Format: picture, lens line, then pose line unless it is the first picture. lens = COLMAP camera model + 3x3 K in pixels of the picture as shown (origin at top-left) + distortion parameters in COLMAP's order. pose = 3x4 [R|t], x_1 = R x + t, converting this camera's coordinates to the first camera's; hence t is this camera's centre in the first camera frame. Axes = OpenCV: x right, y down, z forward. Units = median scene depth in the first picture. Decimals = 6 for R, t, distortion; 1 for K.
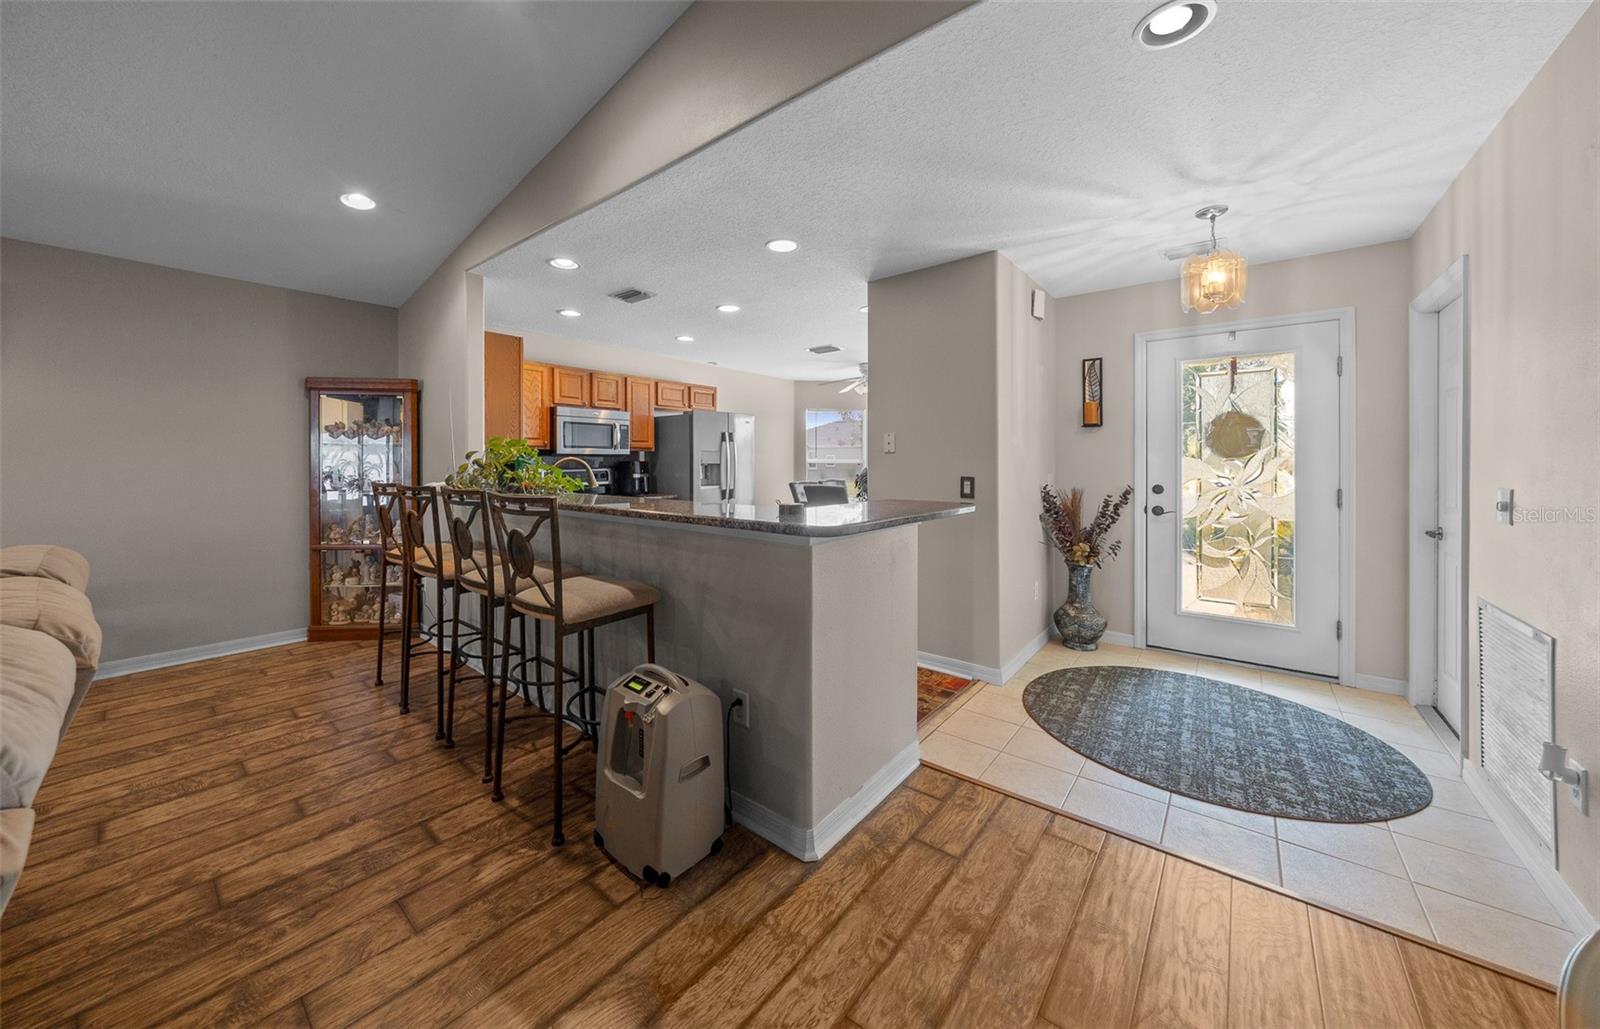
lens RADIAL K [[557.1, 0, 776.3], [0, 557.1, 464.7], [0, 0, 1]] dist [0.006310, 0.000127]
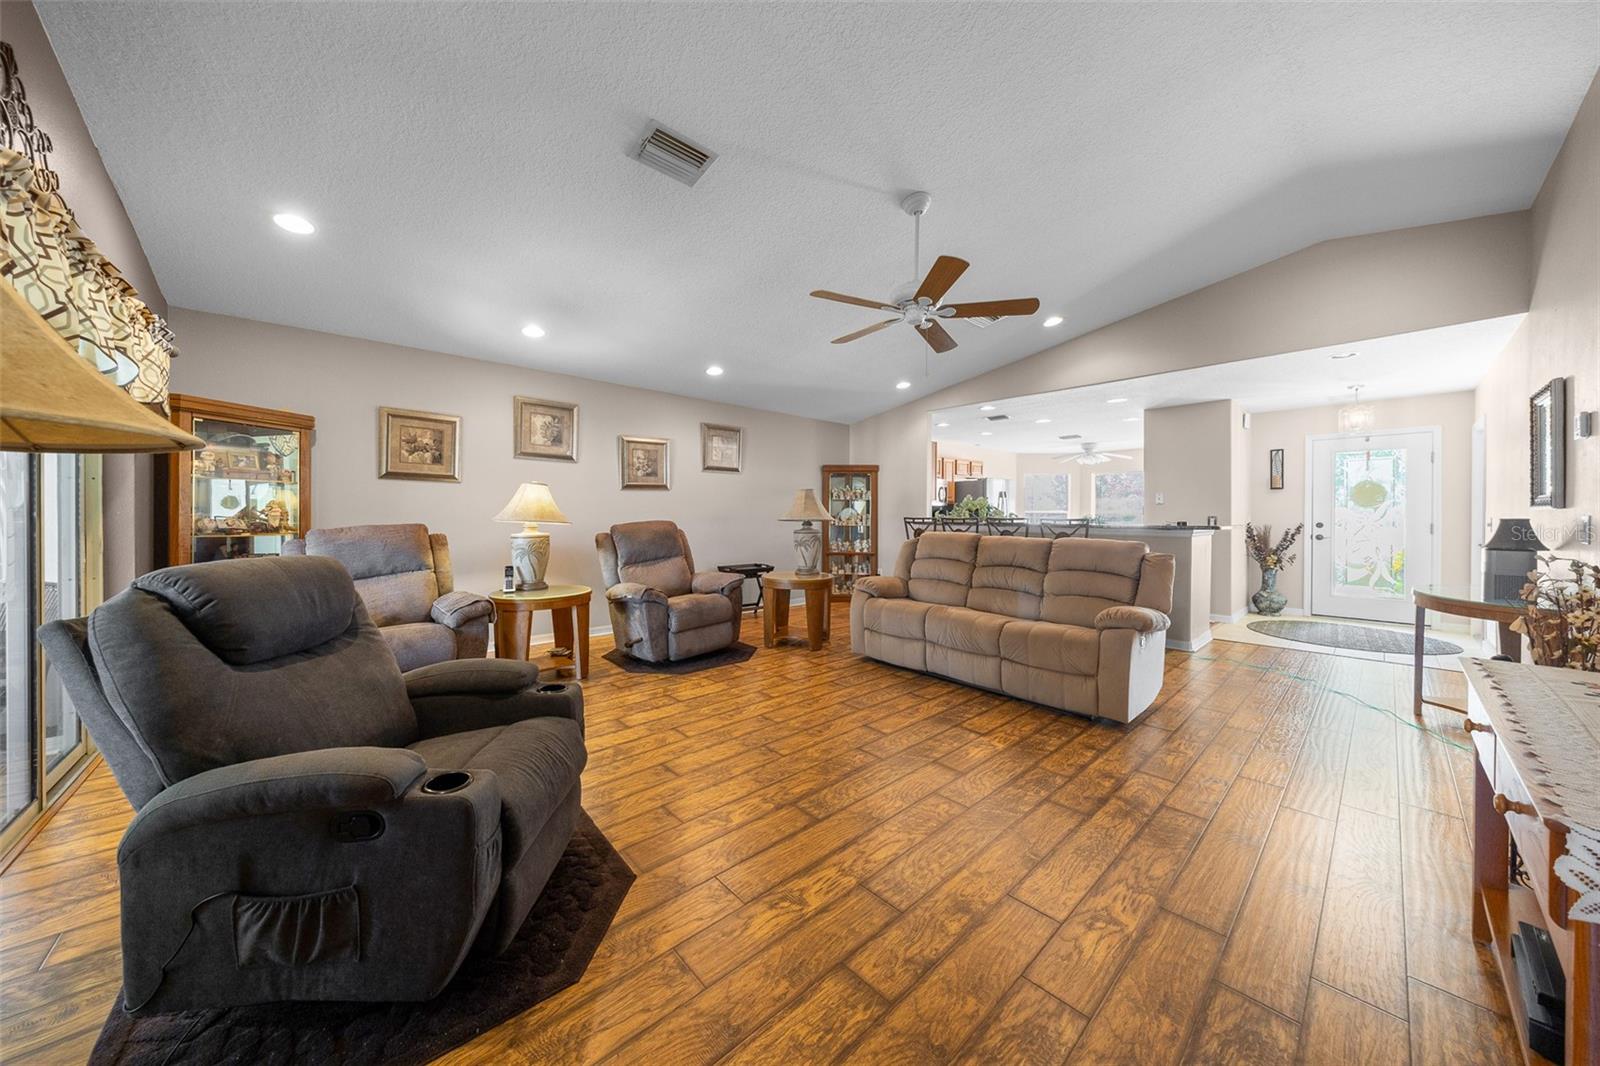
lens RADIAL K [[545.1, 0, 796.3], [0, 545.1, 520.1], [0, 0, 1]] dist [0.000668, 0.000040]
pose [[0.991655, 0.002542, -0.128895, -0.697514], [-0.001805, 0.999981, 0.005836, 0.020365], [0.128907, -0.005555, 0.991641, -0.874051]]
